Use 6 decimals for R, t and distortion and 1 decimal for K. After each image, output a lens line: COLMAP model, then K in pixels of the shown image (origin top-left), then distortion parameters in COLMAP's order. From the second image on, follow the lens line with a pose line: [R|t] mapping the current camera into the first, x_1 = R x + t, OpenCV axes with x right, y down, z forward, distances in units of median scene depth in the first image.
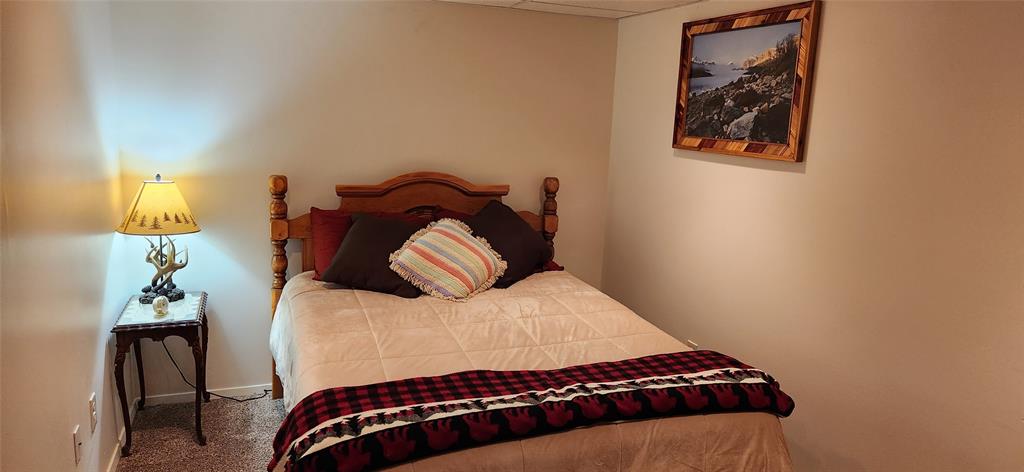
lens RADIAL K [[689.5, 0, 511.7], [0, 689.5, 235.8], [0, 0, 1]] dist [0.087054, 0.004459]
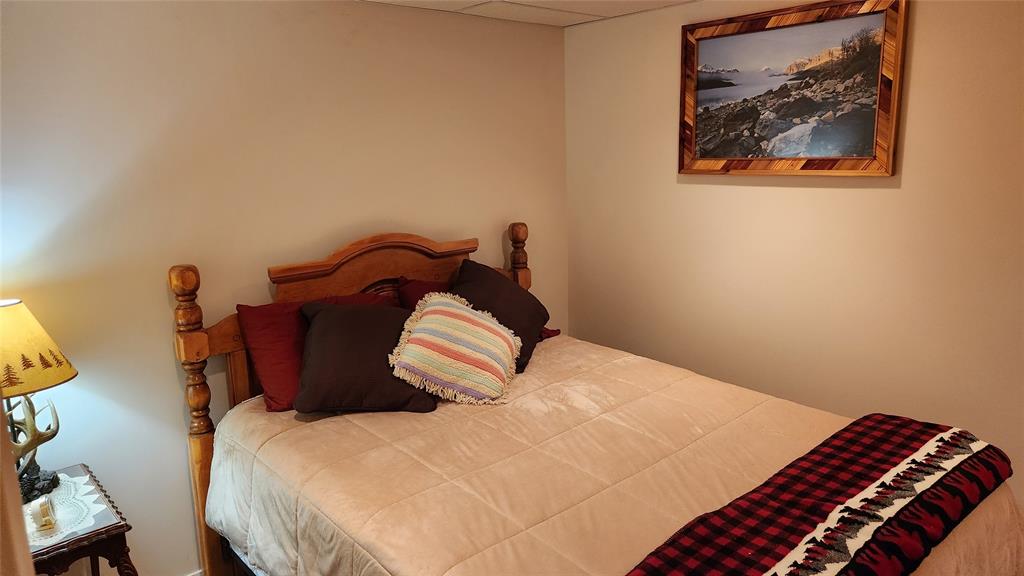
lens RADIAL K [[693.9, 0, 513.7], [0, 693.9, 283.2], [0, 0, 1]] dist [0.059069, -0.016967]
pose [[0.930088, -0.138500, 0.340226, -0.291034], [0.131819, 0.990350, 0.042795, -0.061420], [-0.342870, 0.005046, 0.939369, 0.285368]]
